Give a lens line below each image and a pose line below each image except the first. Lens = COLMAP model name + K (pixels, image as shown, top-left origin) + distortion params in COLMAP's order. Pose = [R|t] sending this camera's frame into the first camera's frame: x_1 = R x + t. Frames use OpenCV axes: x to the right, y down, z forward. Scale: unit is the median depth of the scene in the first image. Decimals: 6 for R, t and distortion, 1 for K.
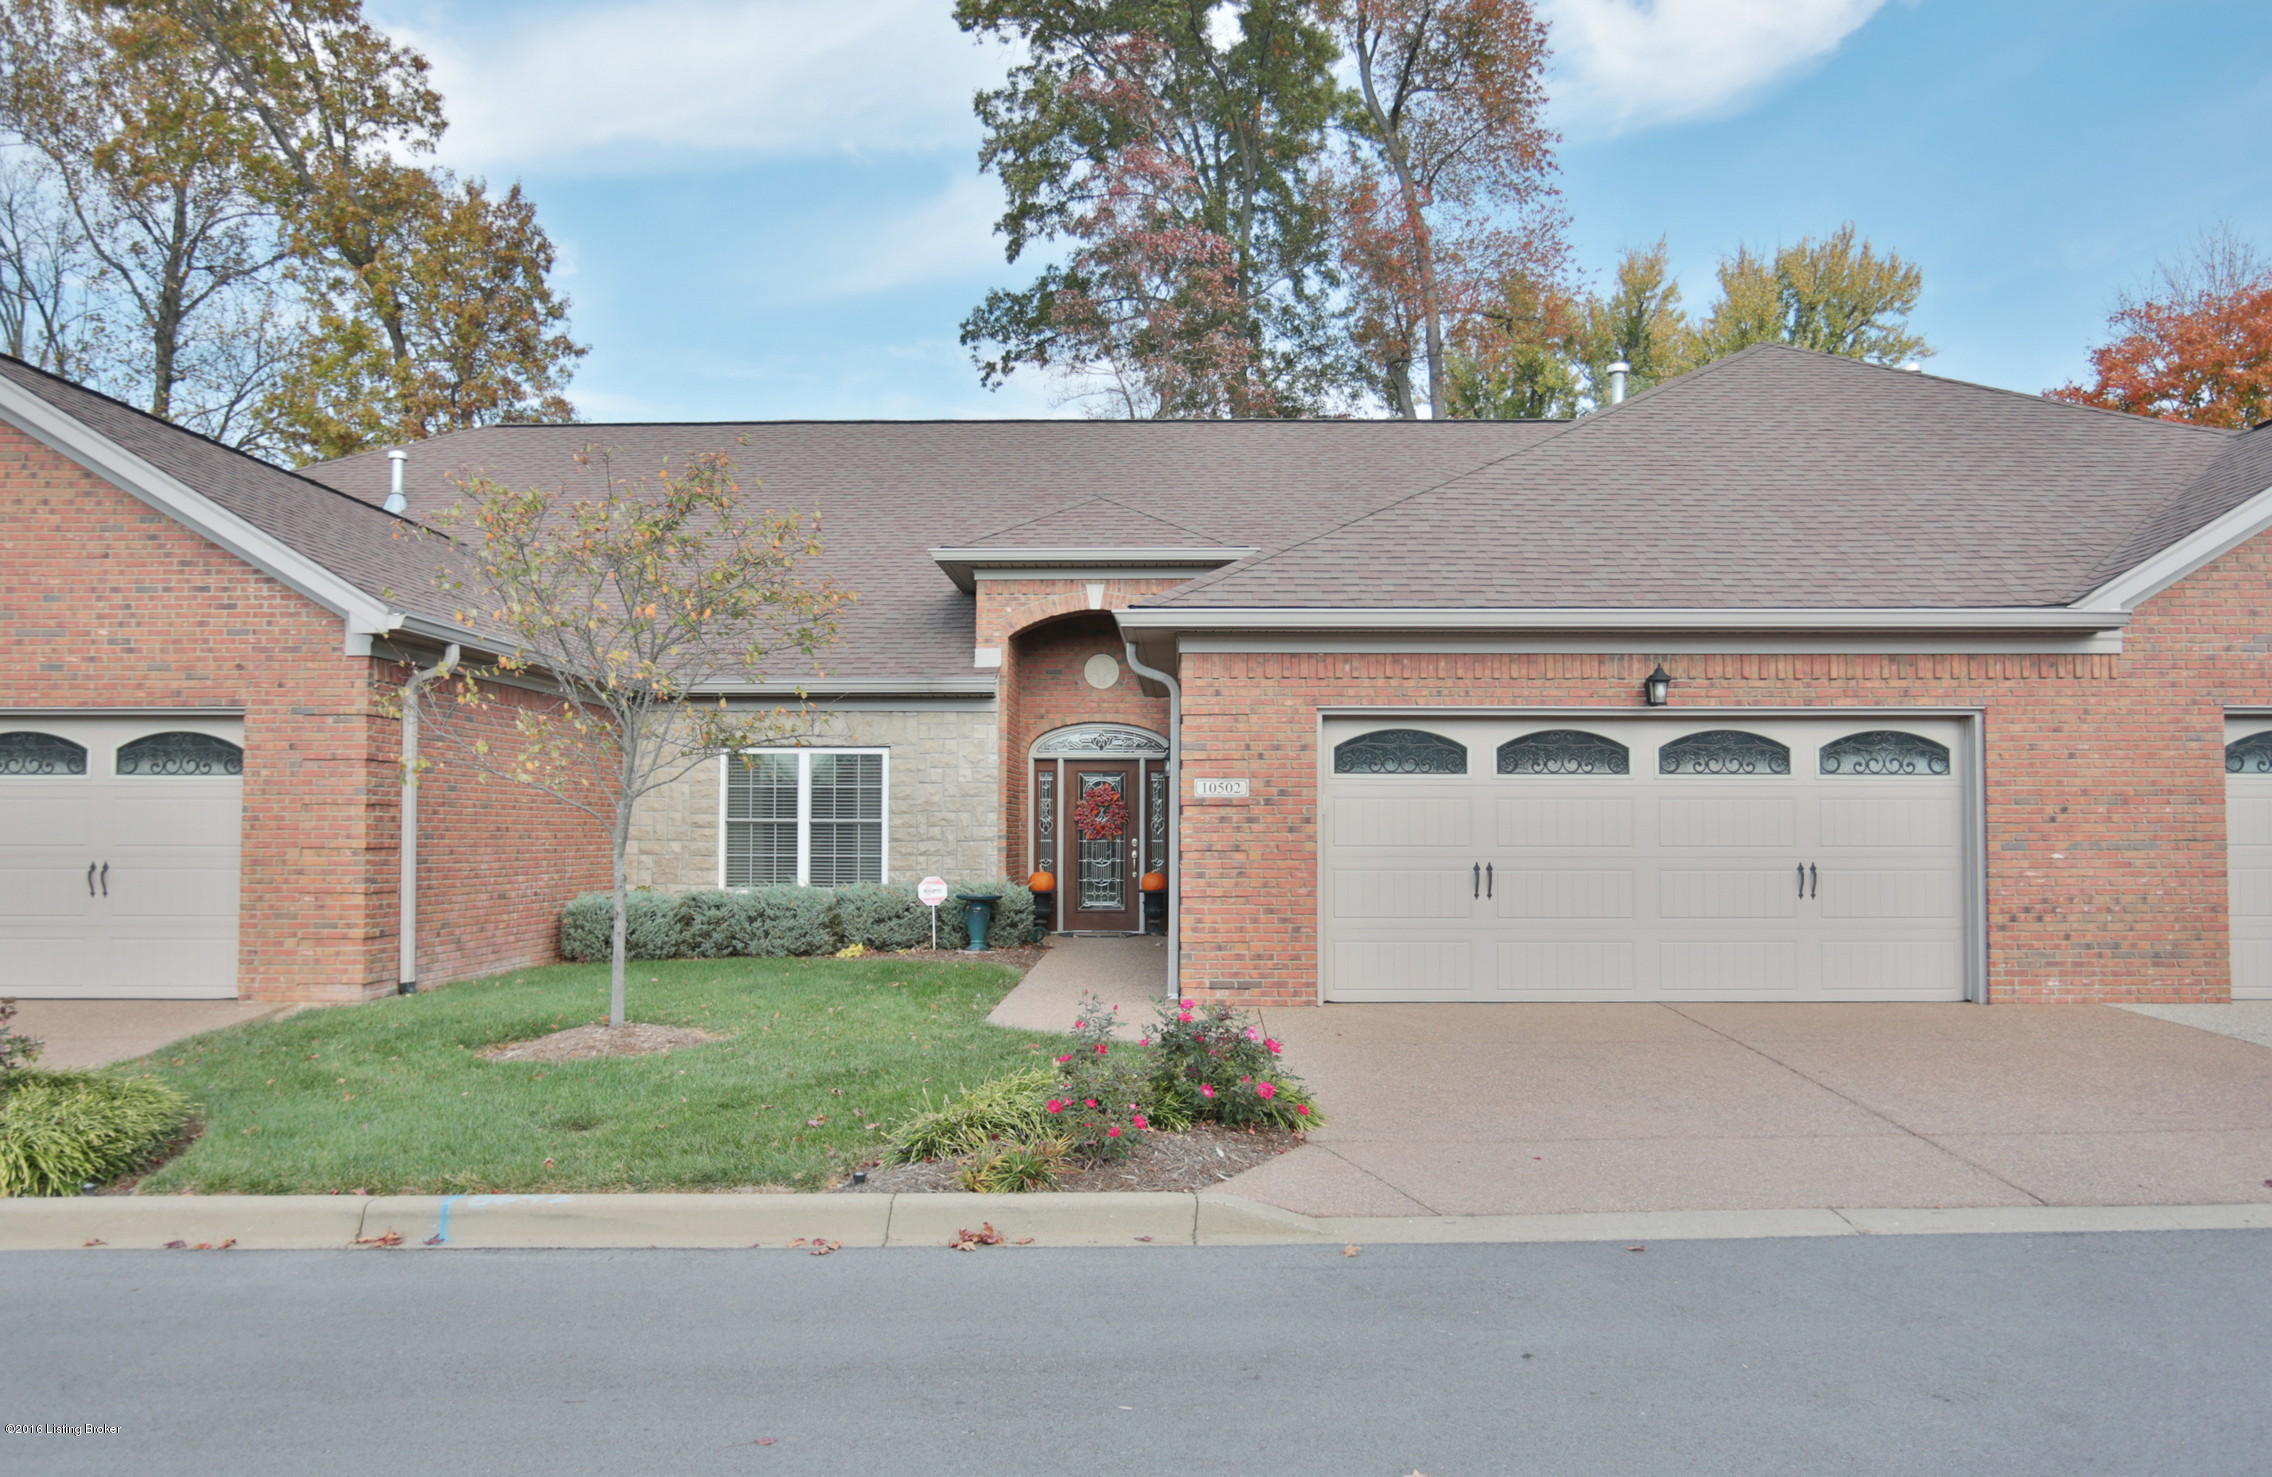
lens RADIAL K [[2434.7, 0, 1123.7], [0, 2434.7, 813.3], [0, 0, 1]] dist [0.012199, 0.002768]
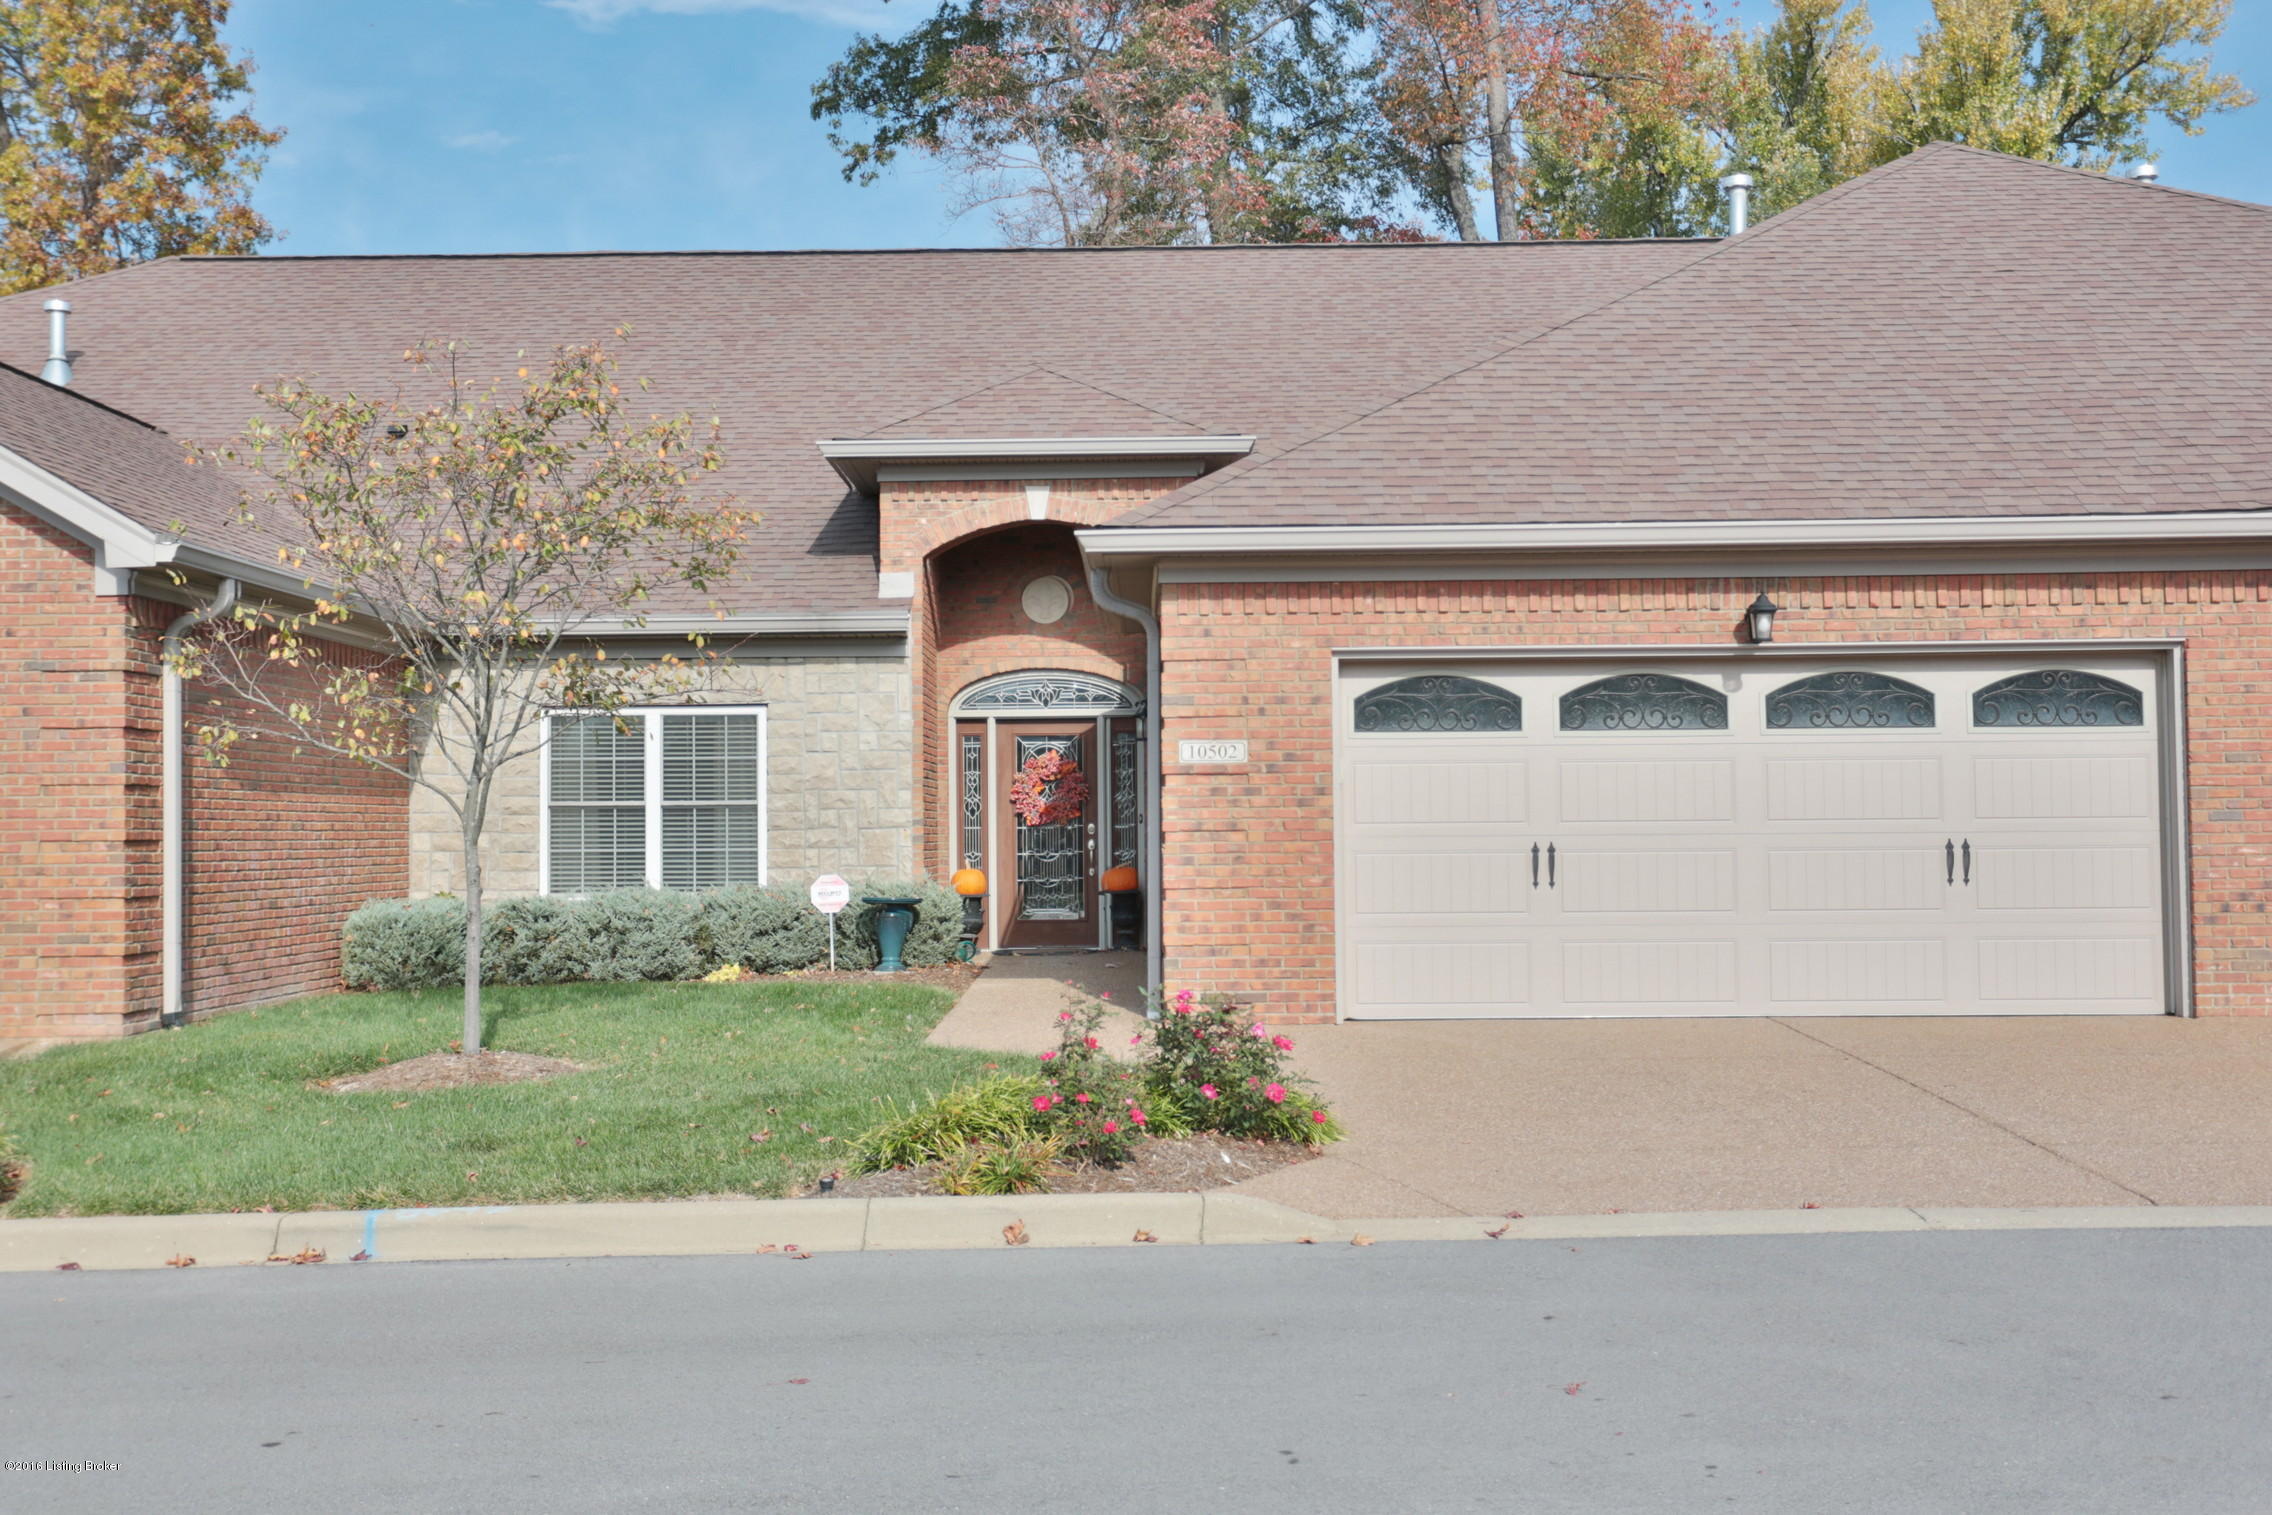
lens RADIAL K [[2437.6, 0, 1136.0], [0, 2437.6, 757.5], [0, 0, 1]] dist [0.082315, 0.009839]
pose [[0.999943, -0.010620, 0.000871, 0.014443], [0.010624, 0.999931, -0.005096, -0.004863], [-0.000817, 0.005105, 0.999987, 0.204381]]
